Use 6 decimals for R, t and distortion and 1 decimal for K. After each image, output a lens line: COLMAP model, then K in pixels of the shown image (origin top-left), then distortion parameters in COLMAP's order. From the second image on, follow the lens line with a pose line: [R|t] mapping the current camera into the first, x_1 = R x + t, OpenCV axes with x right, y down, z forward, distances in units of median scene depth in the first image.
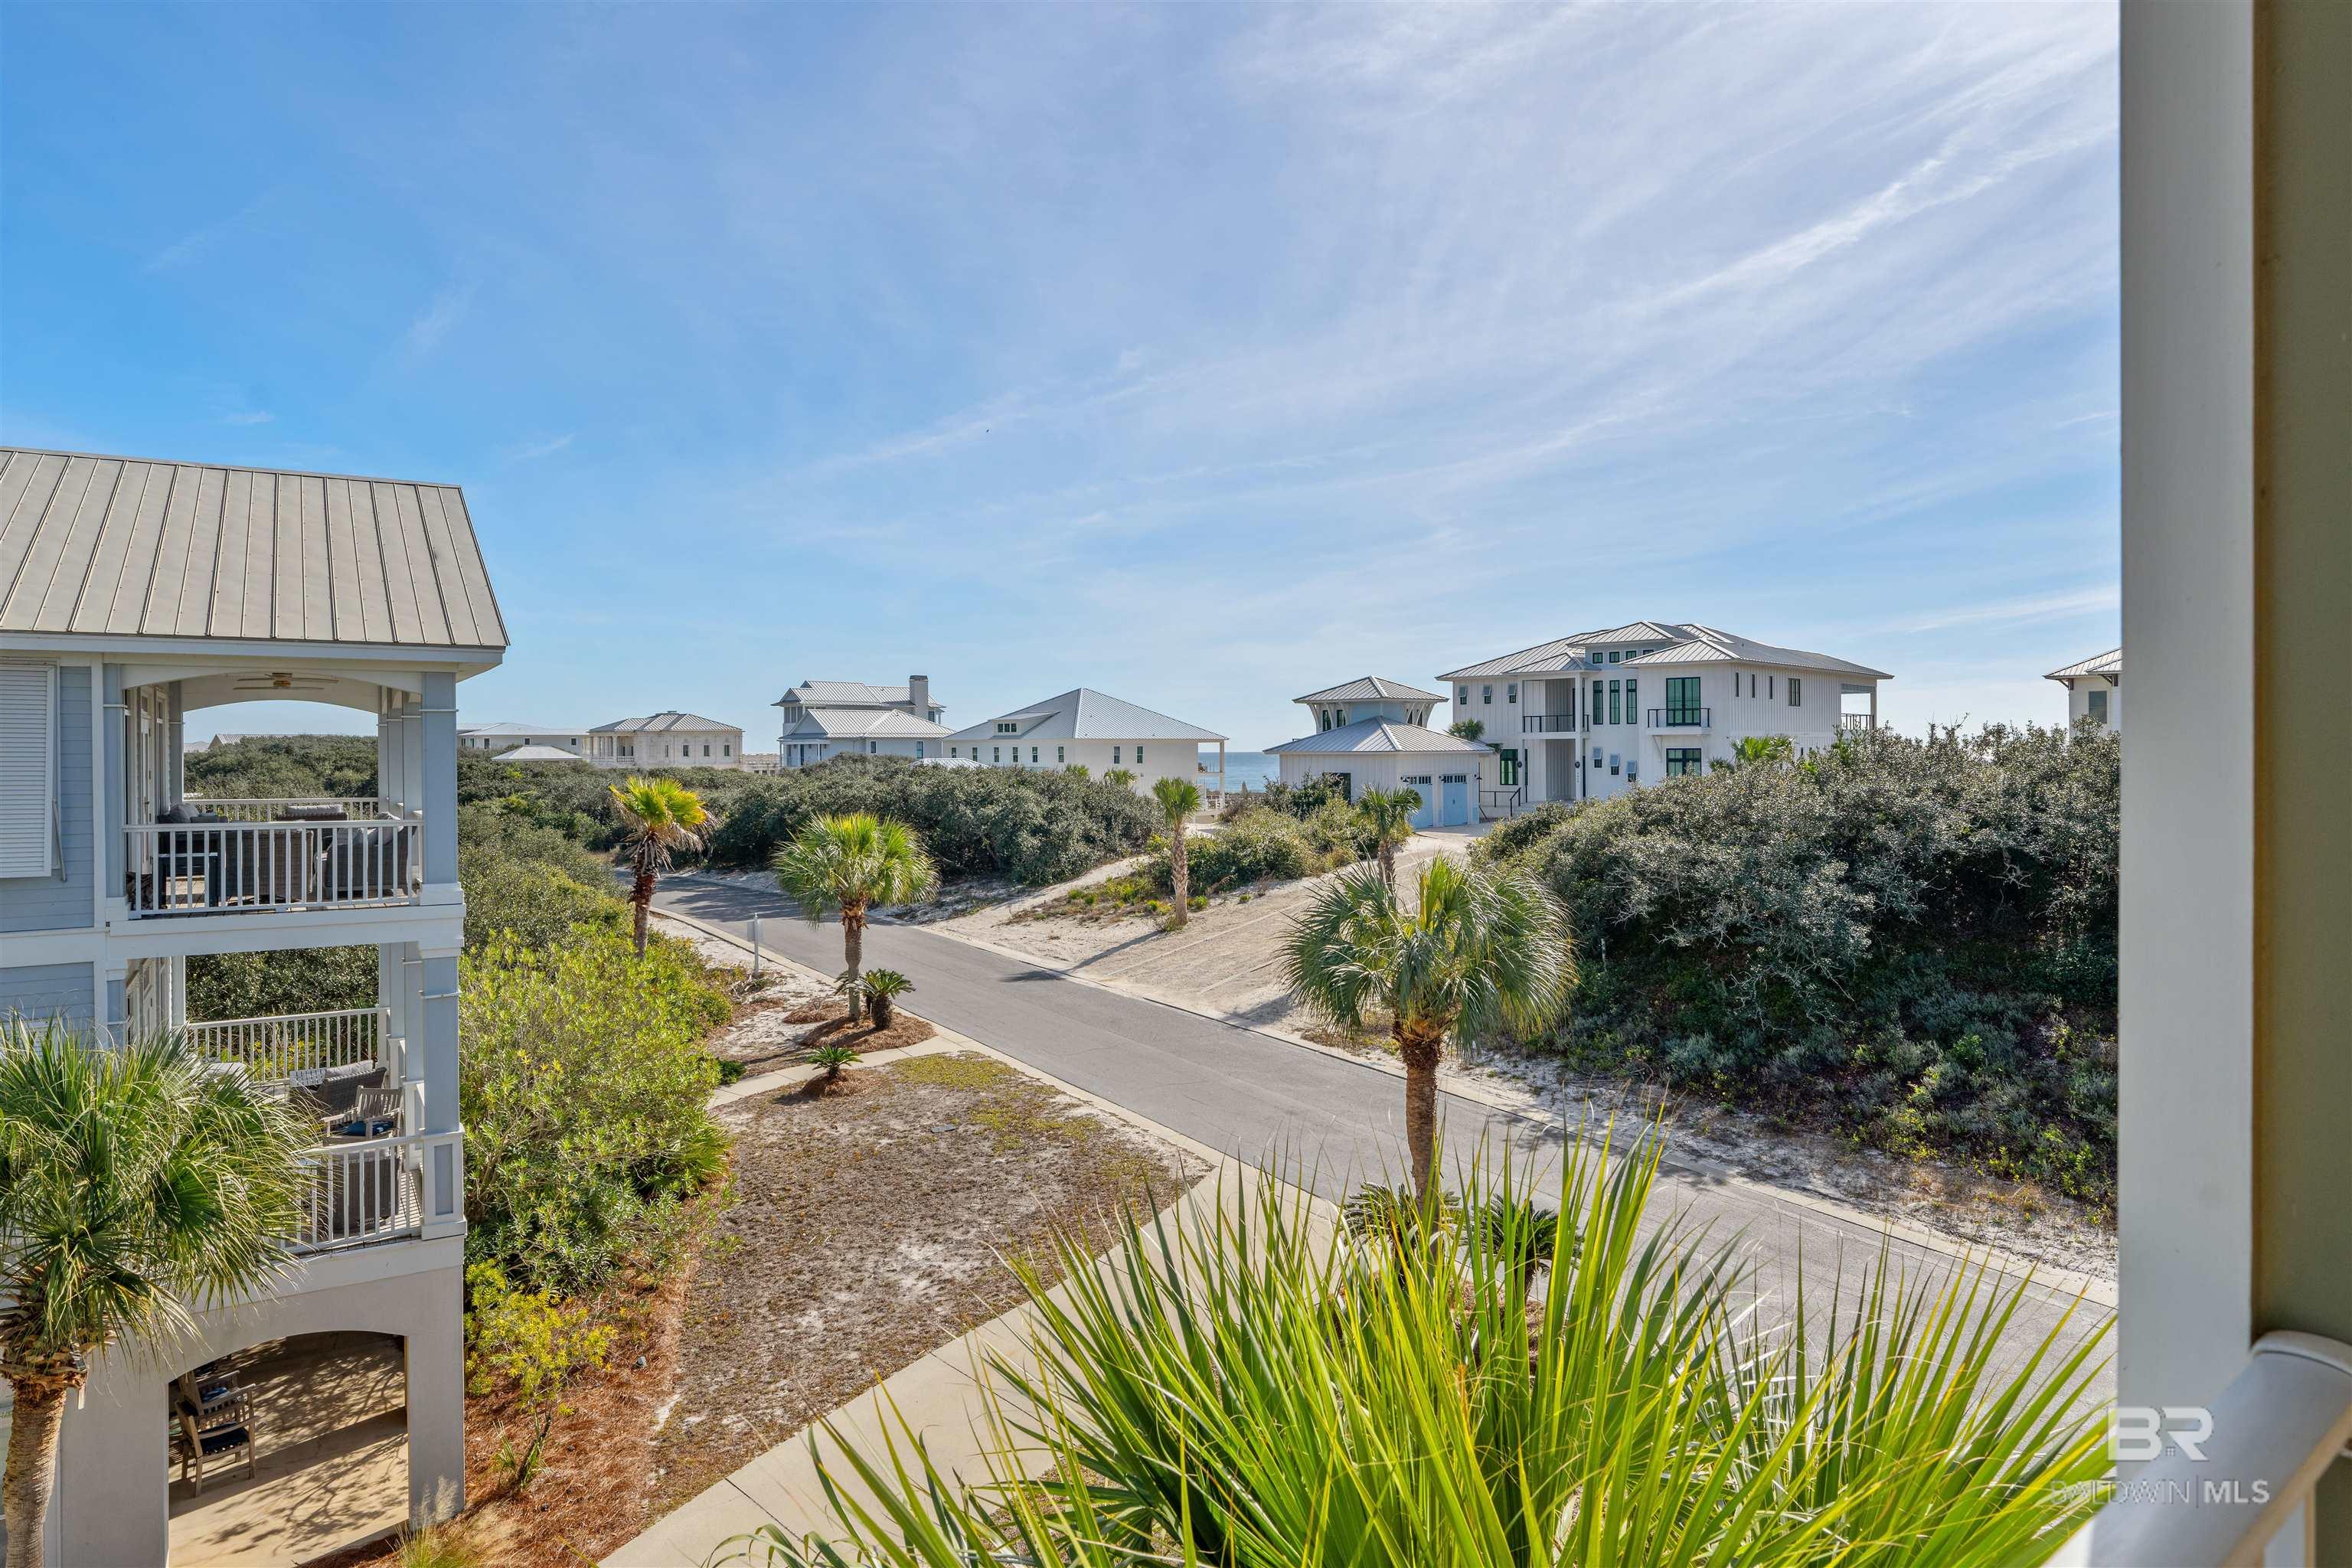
lens RADIAL K [[1360.8, 0, 1199.9], [0, 1360.8, 763.9], [0, 0, 1]] dist [0.017285, -0.003230]
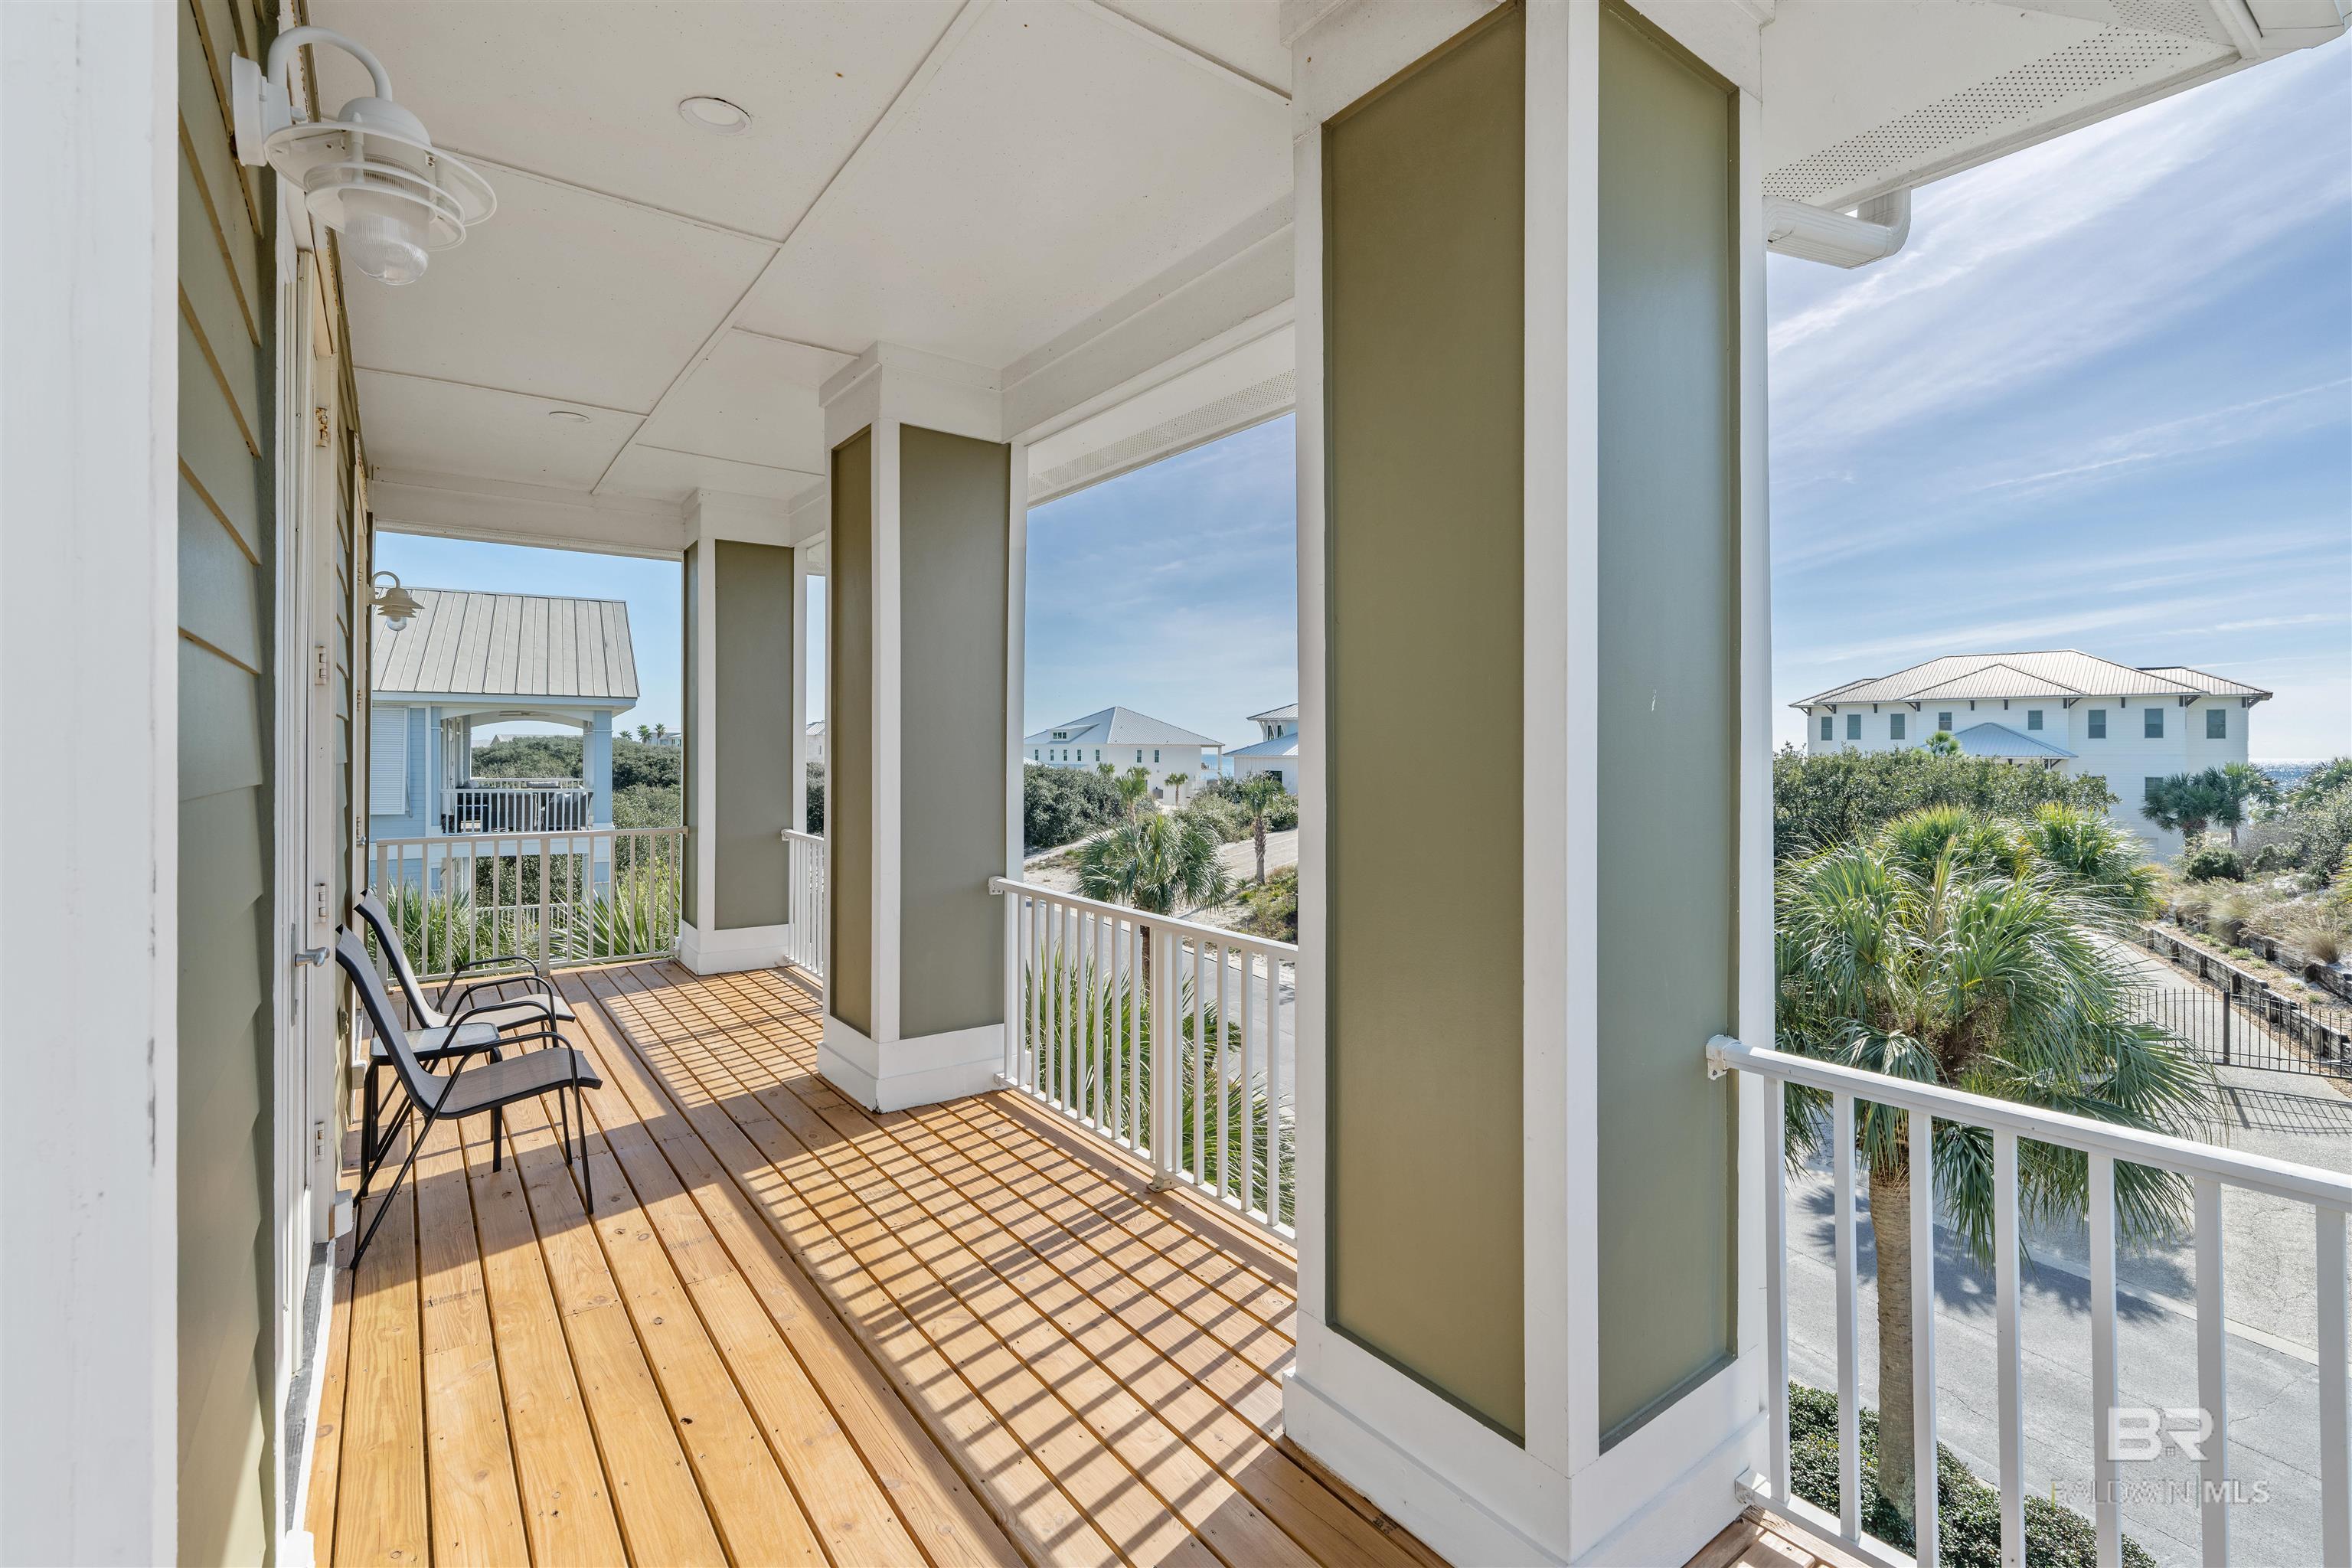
lens RADIAL K [[1130.9, 0, 1223.4], [0, 1130.9, 762.6], [0, 0, 1]] dist [0.026611, -0.000112]
pose [[0.998373, 0.009723, -0.056181, 0.130633], [-0.009732, 0.999953, 0.000116, -0.001397], [0.056179, 0.000430, 0.998421, -0.175447]]
